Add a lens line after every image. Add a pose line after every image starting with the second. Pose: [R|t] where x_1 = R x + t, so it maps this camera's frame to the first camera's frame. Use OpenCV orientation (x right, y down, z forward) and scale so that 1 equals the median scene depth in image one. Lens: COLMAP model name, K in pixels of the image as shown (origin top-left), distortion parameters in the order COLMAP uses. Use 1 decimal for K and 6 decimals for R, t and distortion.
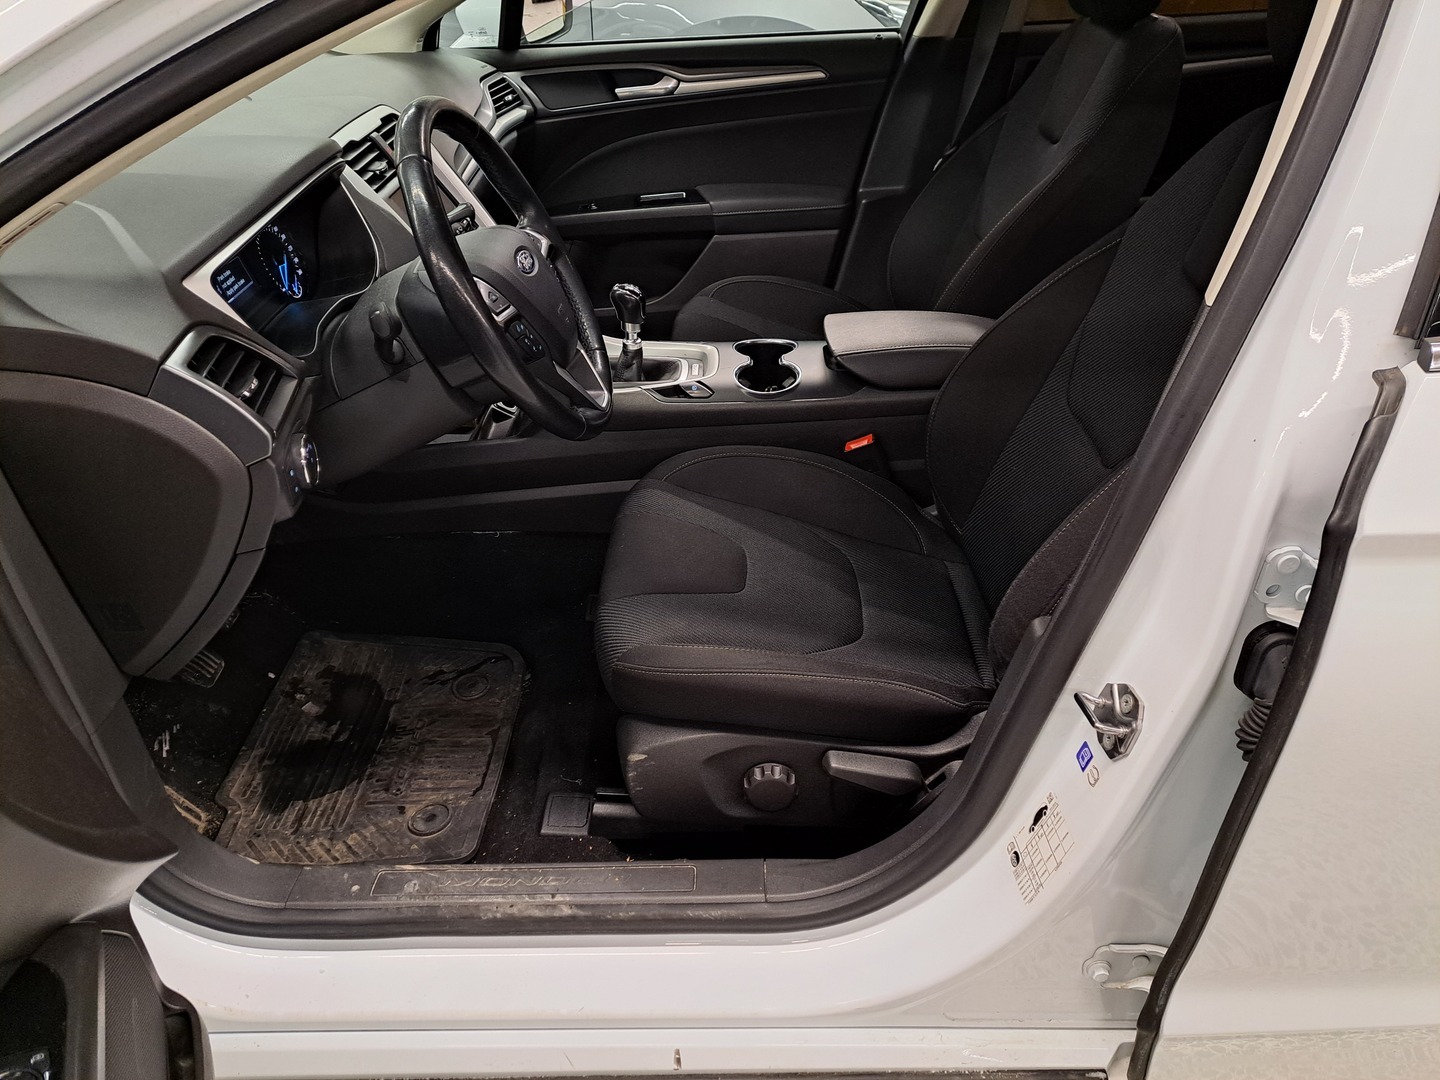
lens RADIAL K [[1005.0, 0, 720.0], [0, 1005.0, 540.0], [0, 0, 1]] dist [0.000981, 0.000256]
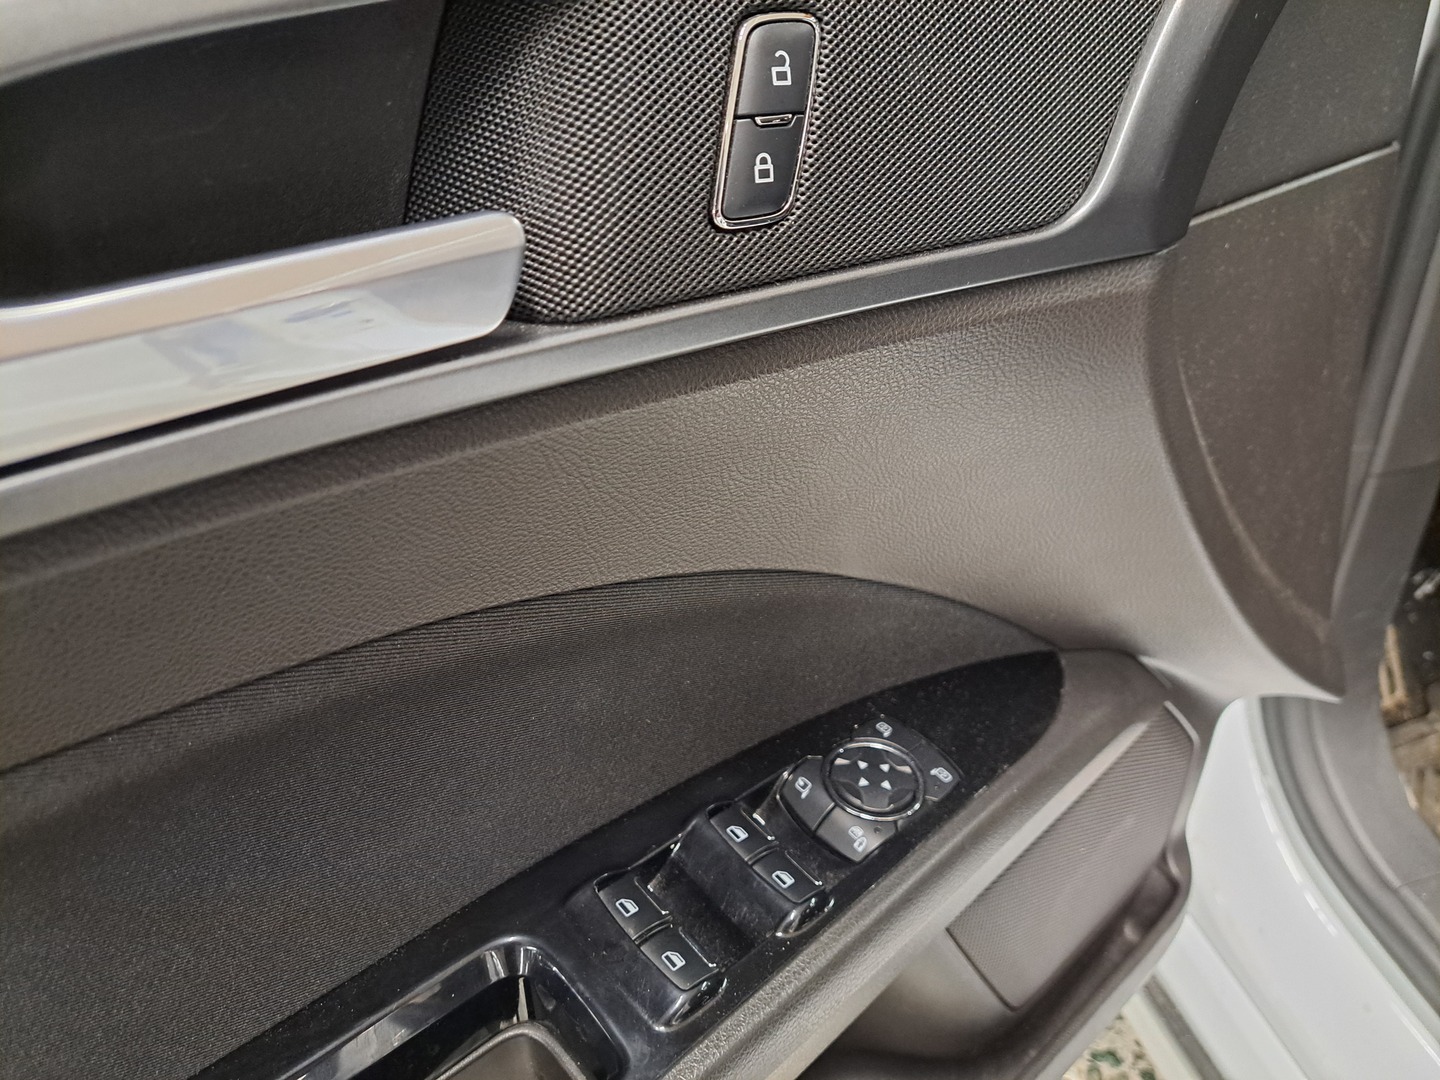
lens RADIAL K [[1005.0, 0, 720.0], [0, 1005.0, 540.0], [0, 0, 1]] dist [0.000981, 0.000256]
pose [[0.242384, 0.565775, -0.788130, -0.218452], [-0.426101, 0.791891, 0.437431, 0.136047], [0.871601, 0.229796, 0.433019, 0.410874]]
